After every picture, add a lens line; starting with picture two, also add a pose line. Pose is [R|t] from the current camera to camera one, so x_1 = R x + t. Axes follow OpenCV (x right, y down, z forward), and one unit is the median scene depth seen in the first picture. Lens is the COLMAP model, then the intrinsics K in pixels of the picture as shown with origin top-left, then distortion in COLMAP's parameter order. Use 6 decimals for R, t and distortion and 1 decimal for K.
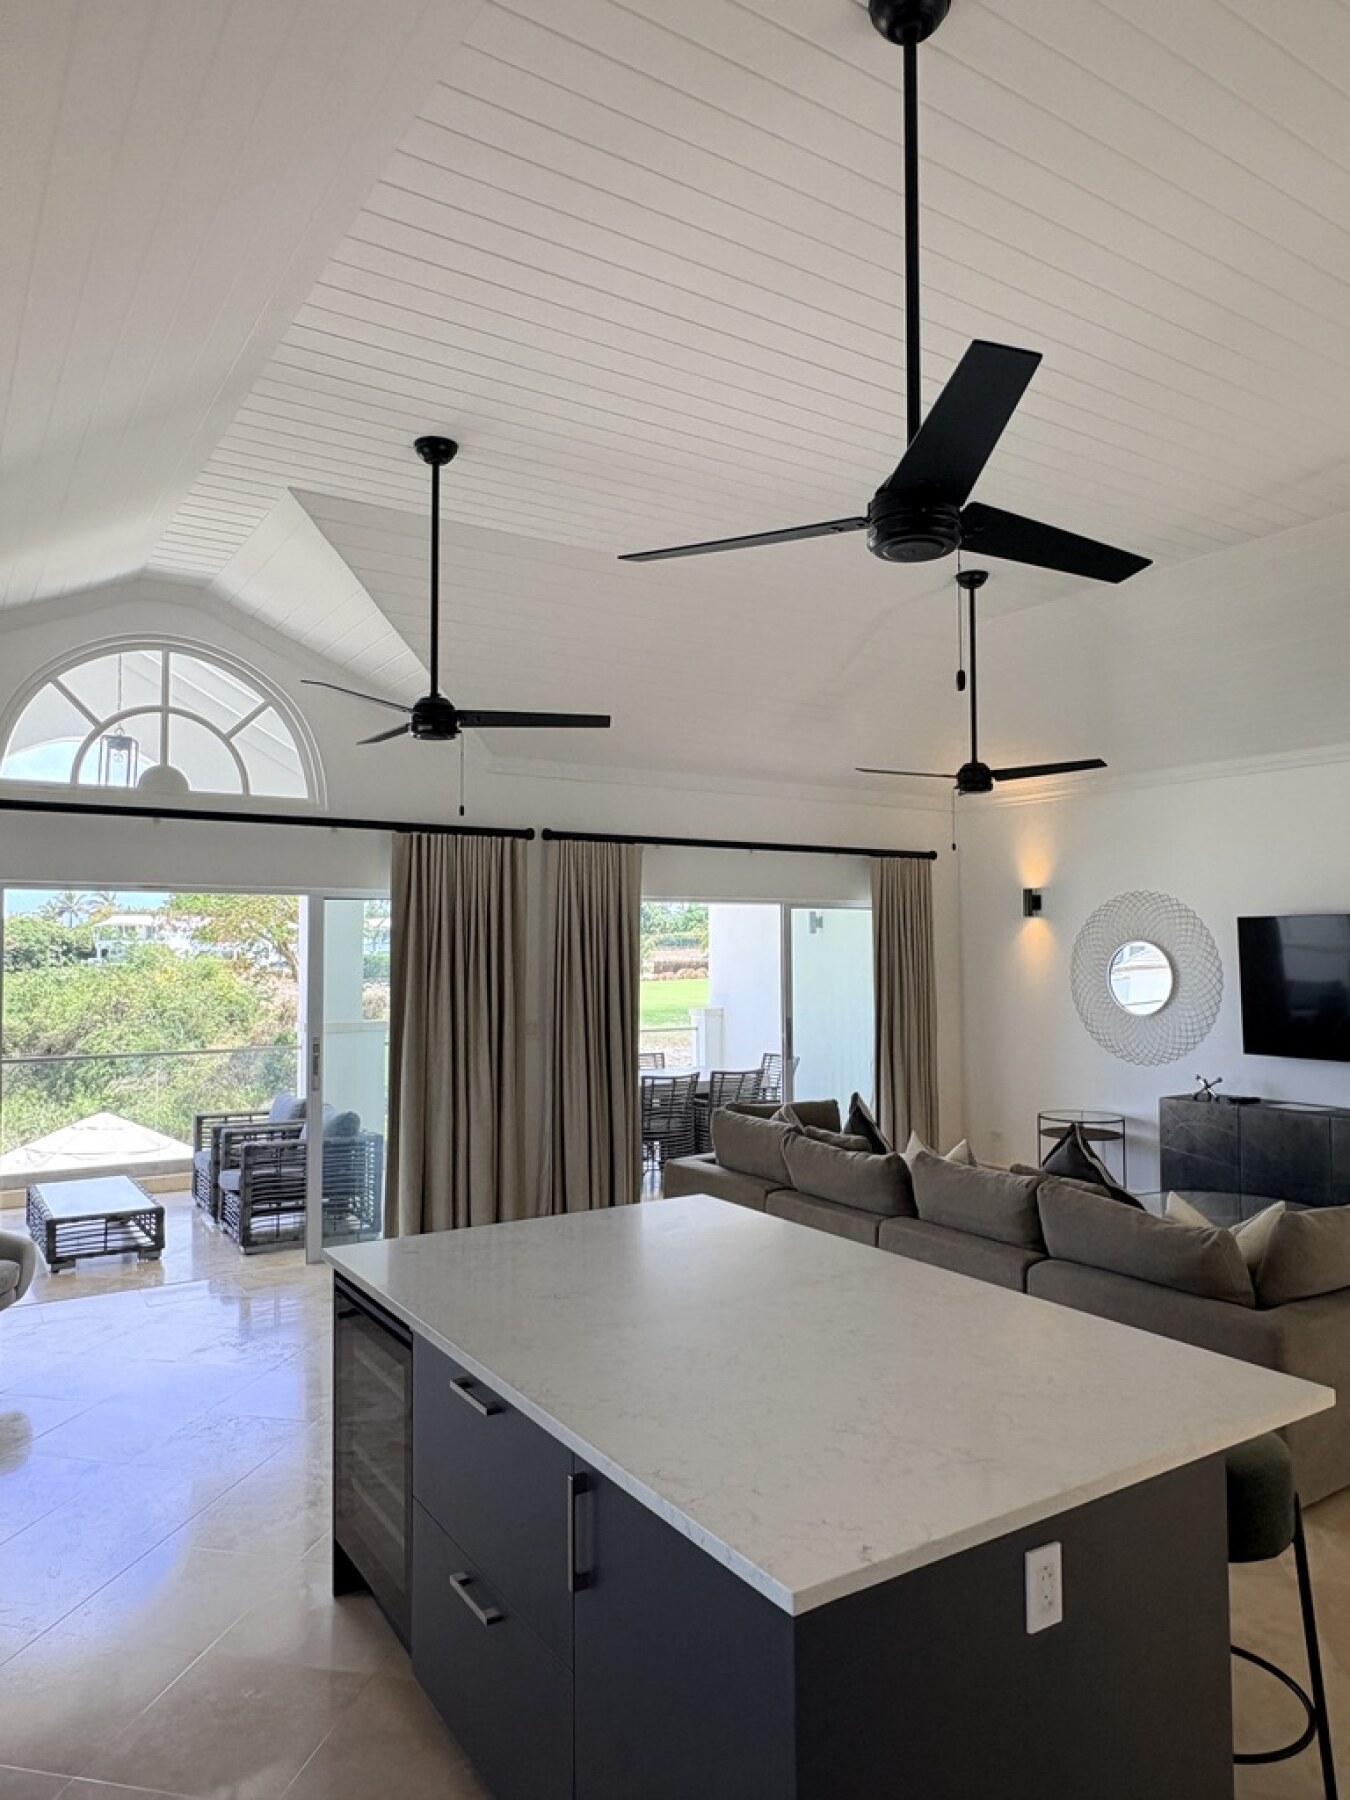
lens RADIAL K [[1176.0, 0, 670.4], [0, 1176.0, 902.4], [0, 0, 1]] dist [-0.005083, 0.009200]
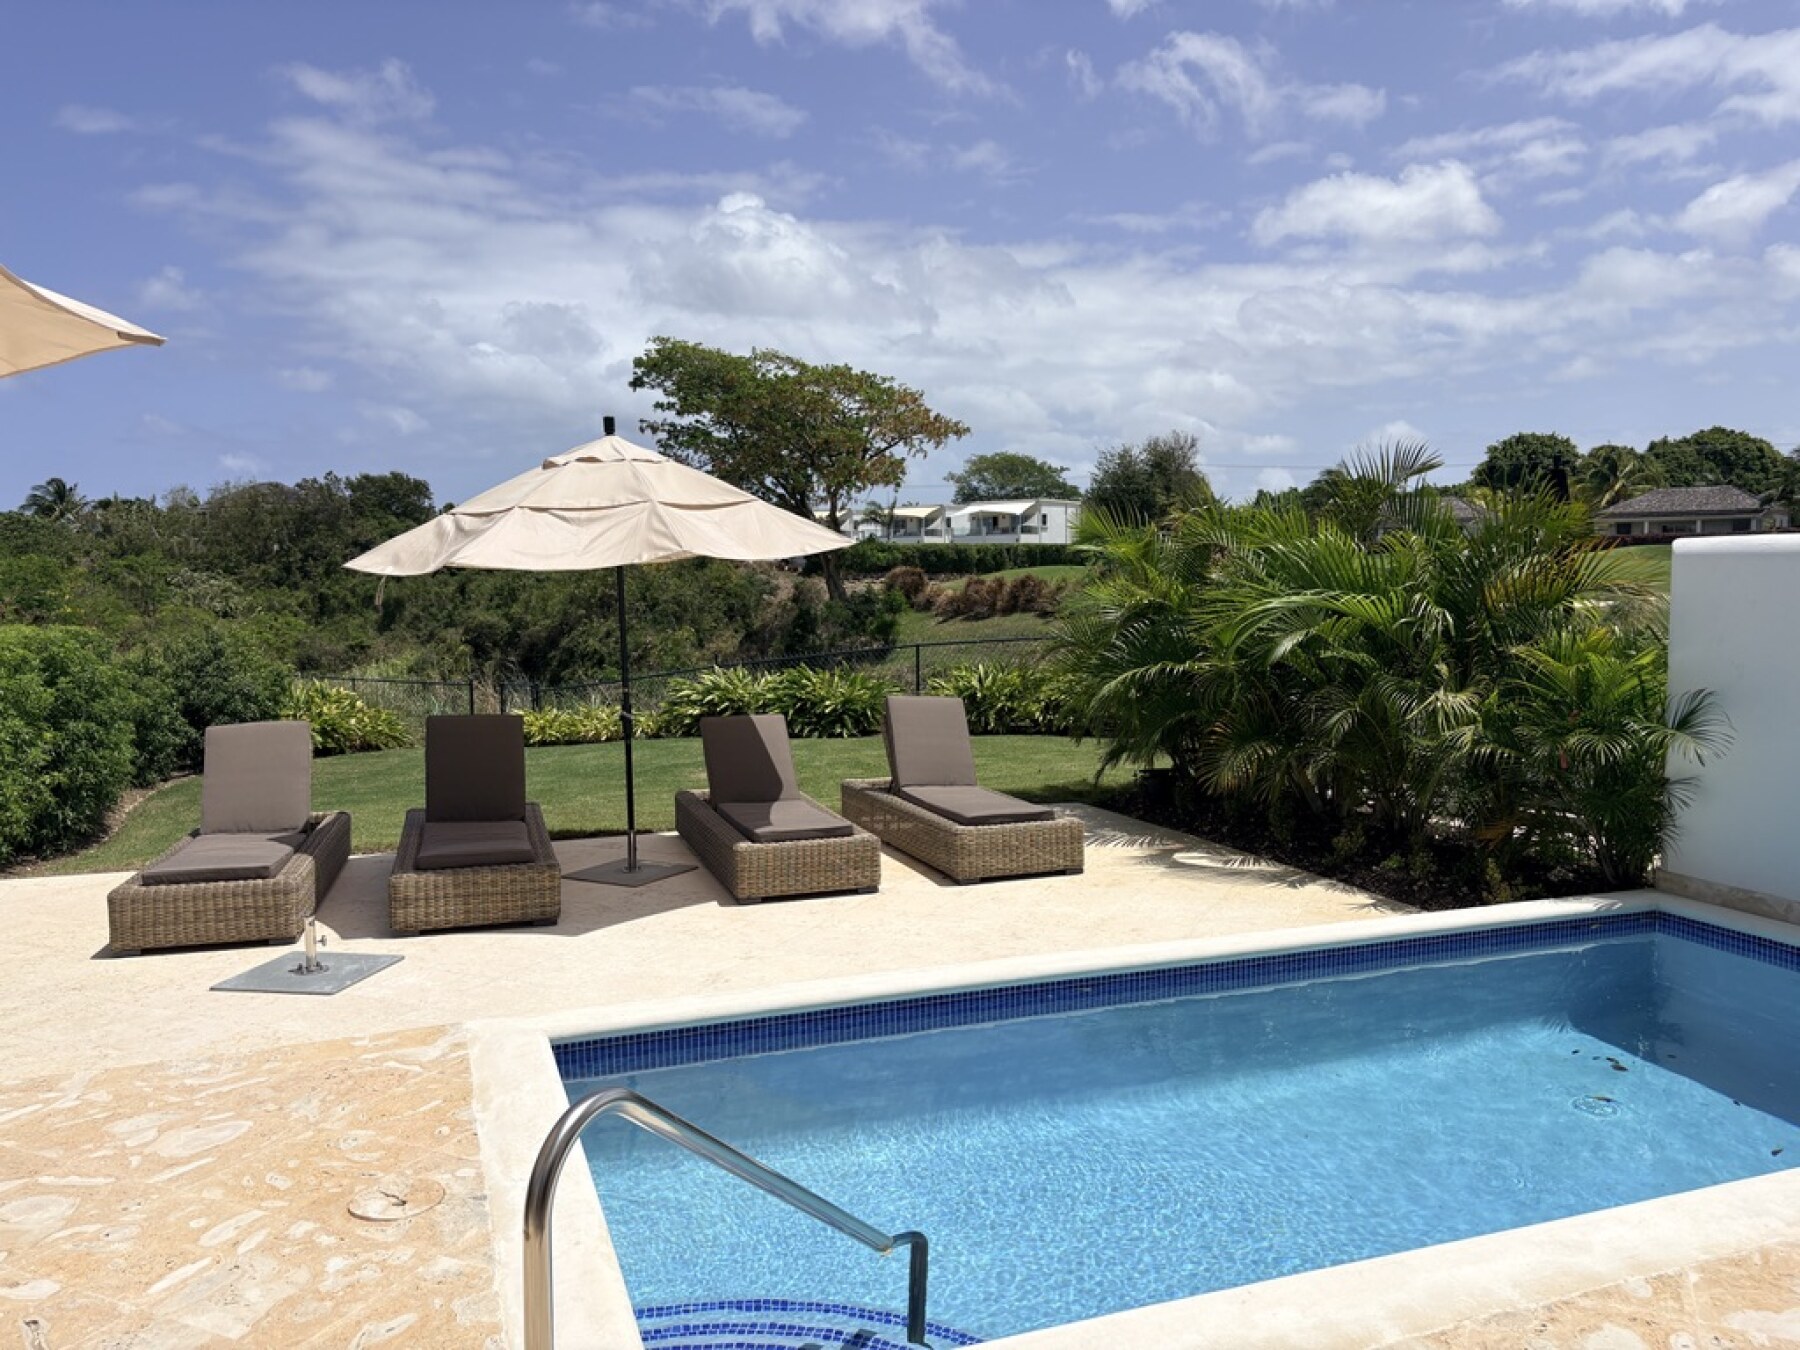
lens RADIAL K [[1358.2, 0, 899.0], [0, 1358.2, 671.3], [0, 0, 1]] dist [0.050489, -0.045639]
pose [[0.975368, 0.008878, -0.220406, -0.744873], [0.015527, 0.993948, 0.108749, 0.607581], [0.220038, -0.109493, 0.969327, 1.459759]]
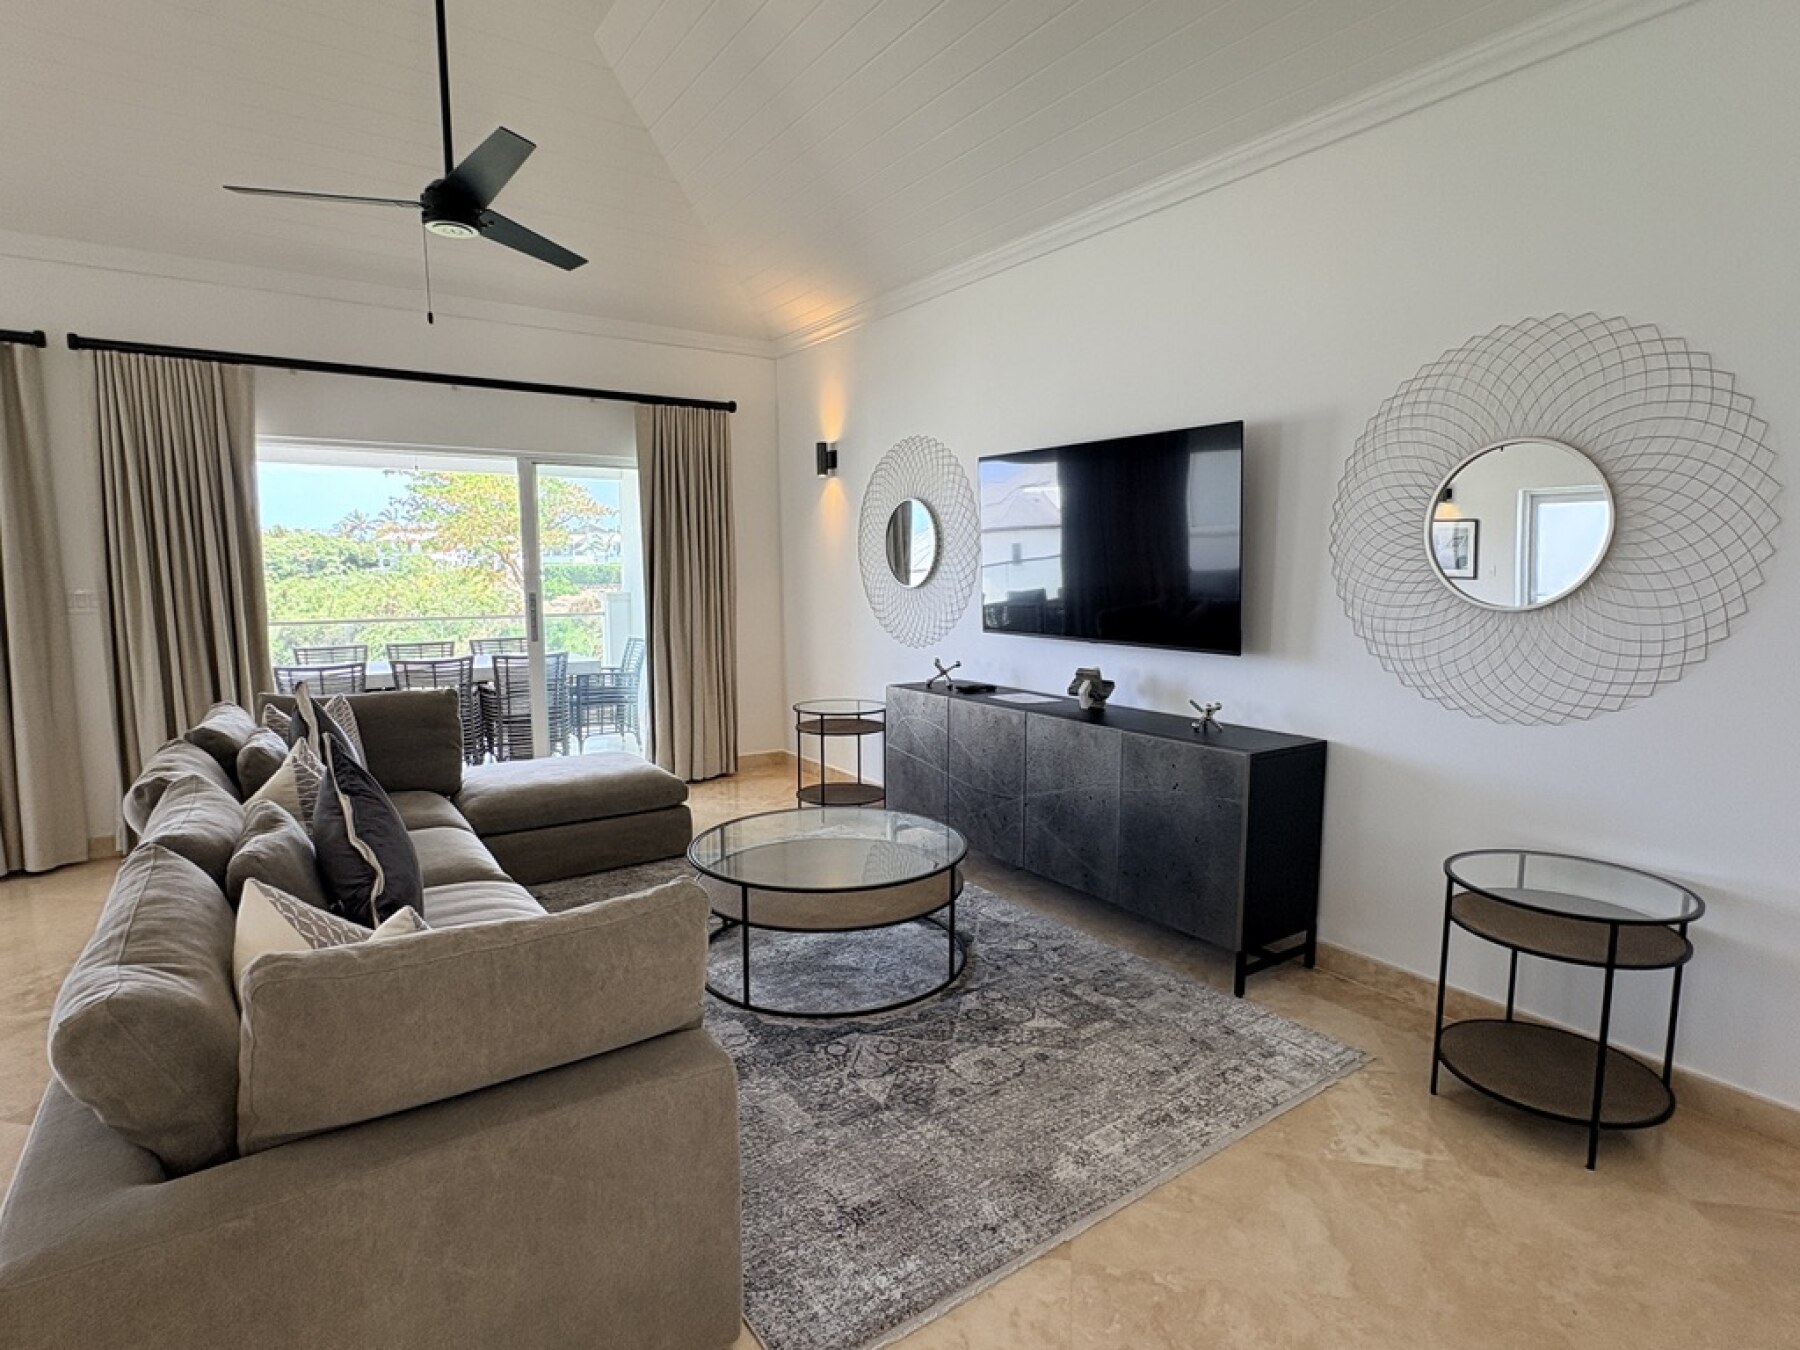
lens RADIAL K [[938.5, 0, 902.9], [0, 938.5, 671.0], [0, 0, 1]] dist [-0.005434, 0.000705]
pose [[0.999550, -0.001217, 0.029967, 0.477880], [-0.003398, 0.988144, 0.153495, 0.065973], [-0.029798, -0.153528, 0.987695, 0.421085]]
